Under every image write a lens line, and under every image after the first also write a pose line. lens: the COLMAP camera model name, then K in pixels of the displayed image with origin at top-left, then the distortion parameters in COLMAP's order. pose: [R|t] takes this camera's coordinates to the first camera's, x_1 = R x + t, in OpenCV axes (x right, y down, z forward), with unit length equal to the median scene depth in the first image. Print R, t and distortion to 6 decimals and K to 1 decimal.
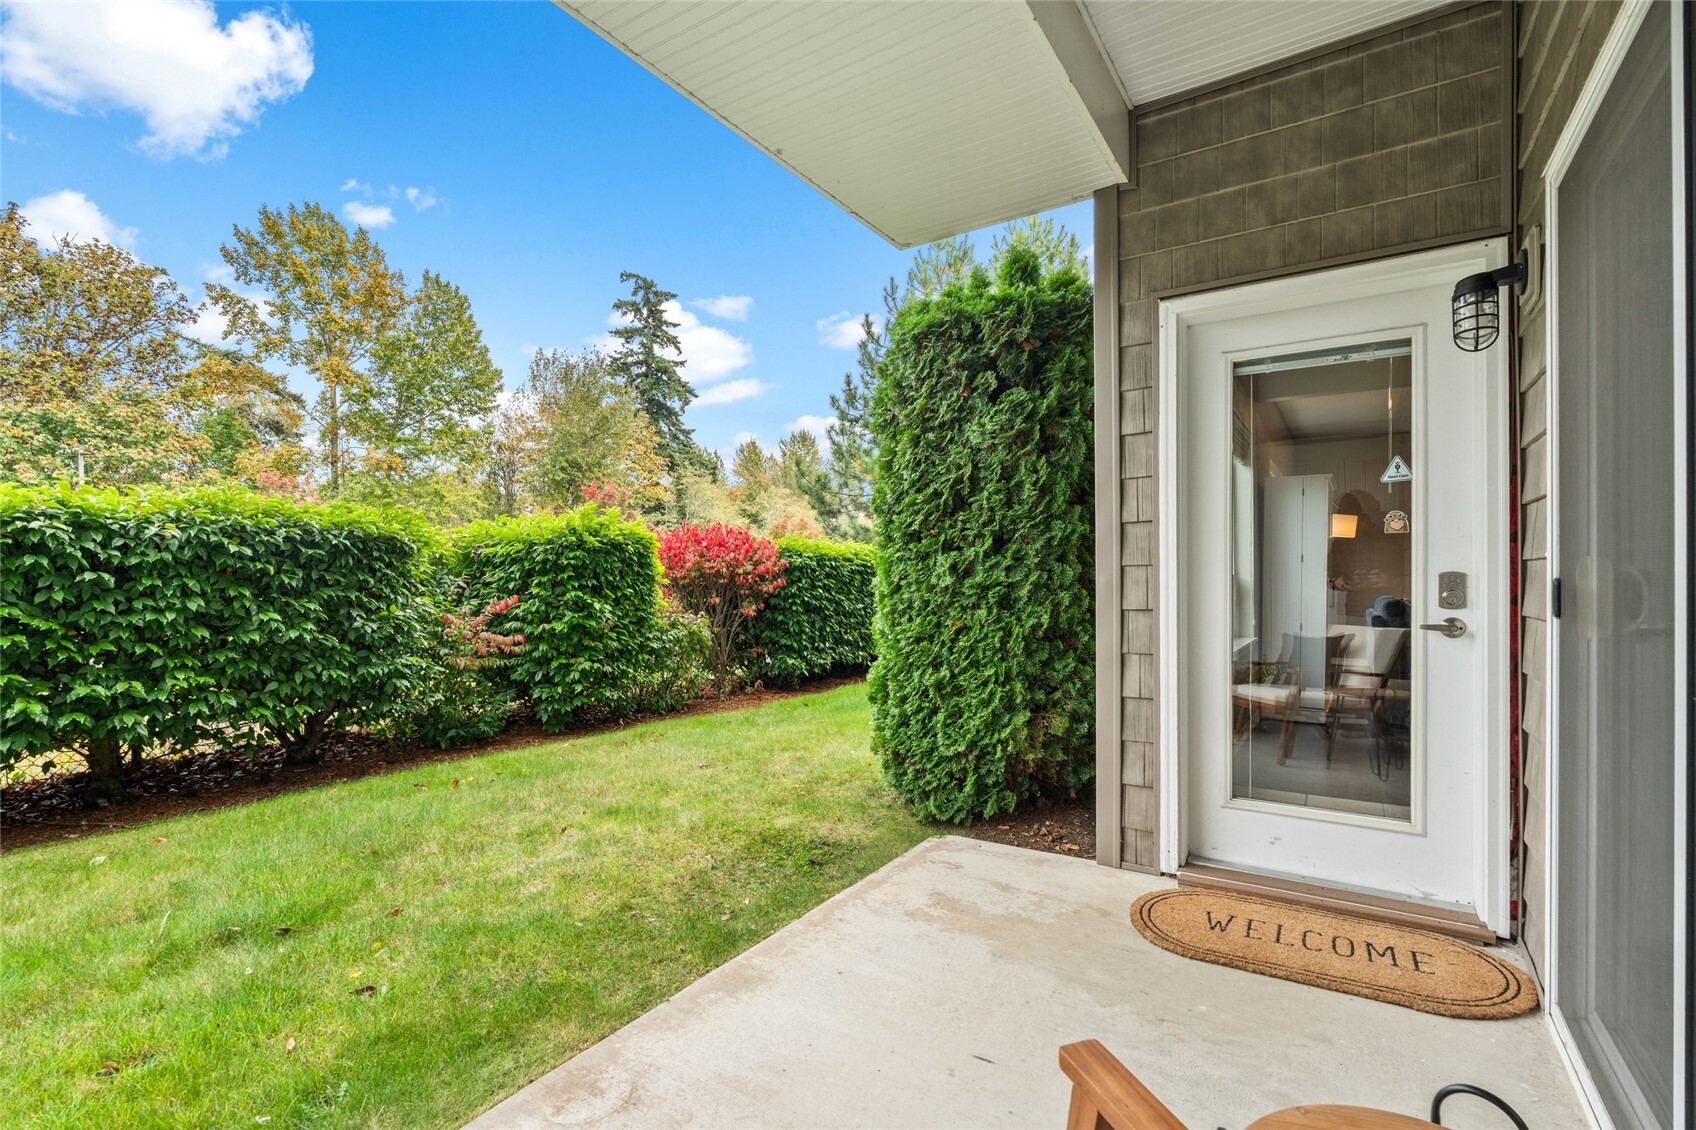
lens RADIAL K [[779.4, 0, 847.3], [0, 779.4, 581.6], [0, 0, 1]] dist [0.000553, 0.000278]
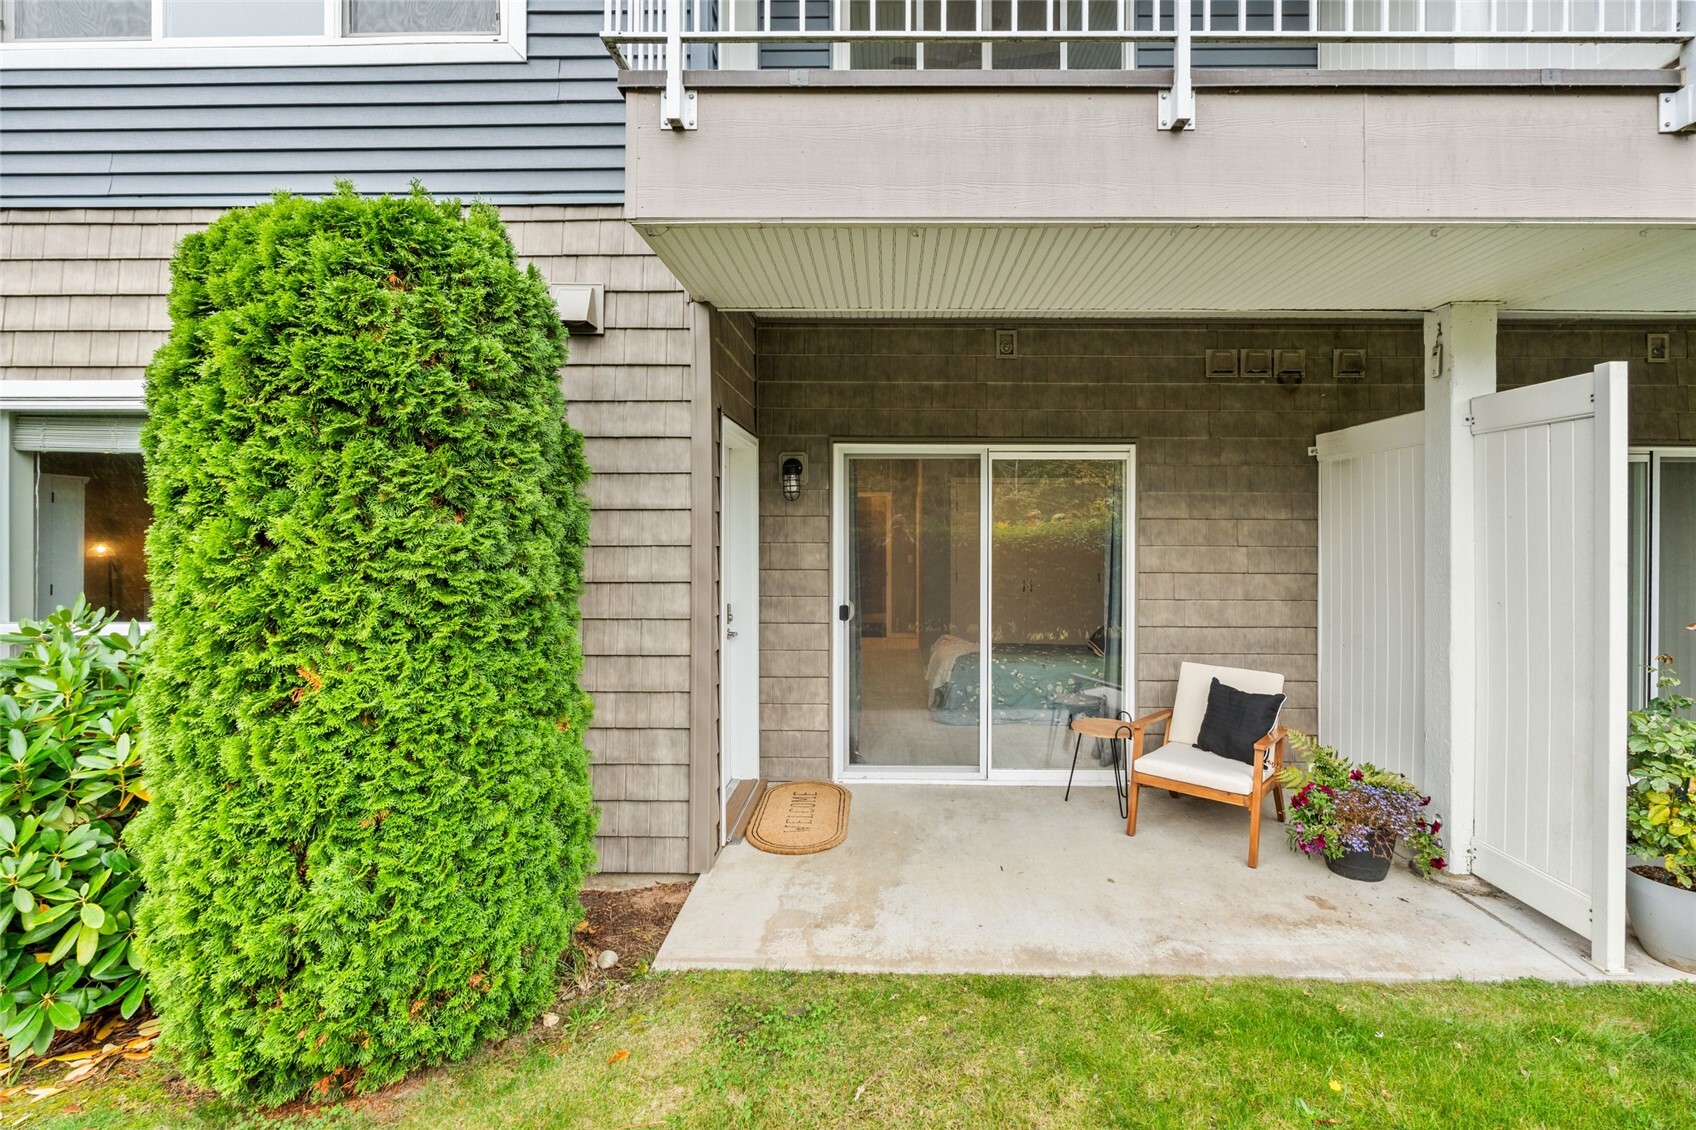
lens RADIAL K [[757.8, 0, 887.4], [0, 757.8, 531.6], [0, 0, 1]] dist [-0.001214, 0.000014]
pose [[-0.542845, -0.000352, 0.839833, -0.407163], [0.000415, 1.000000, 0.000688, -0.079810], [-0.839833, 0.000722, -0.542844, 0.720841]]
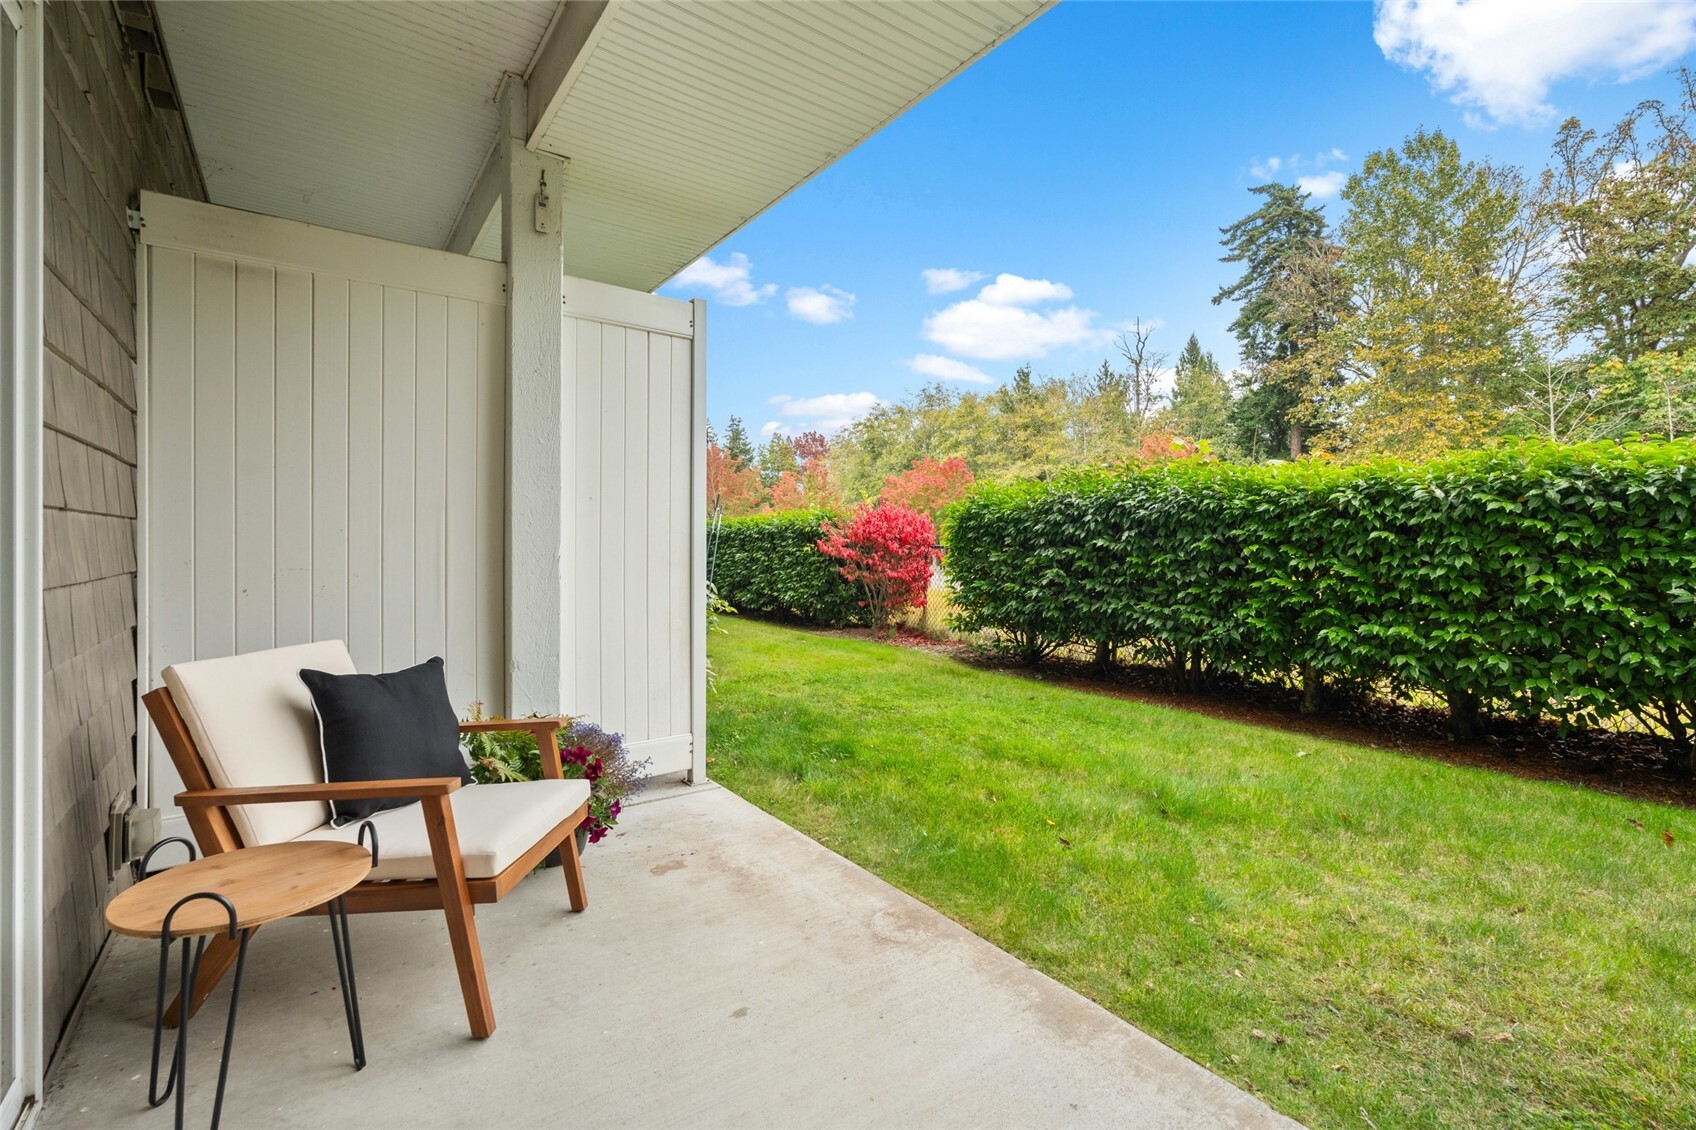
lens RADIAL K [[751.6, 0, 840.5], [0, 751.6, 544.2], [0, 0, 1]] dist [-0.002468, 0.000080]
pose [[-0.359393, 0.008004, -0.933152, 0.260813], [-0.006797, 0.999914, 0.011195, 0.000036], [0.933161, 0.010367, -0.359308, 0.398855]]
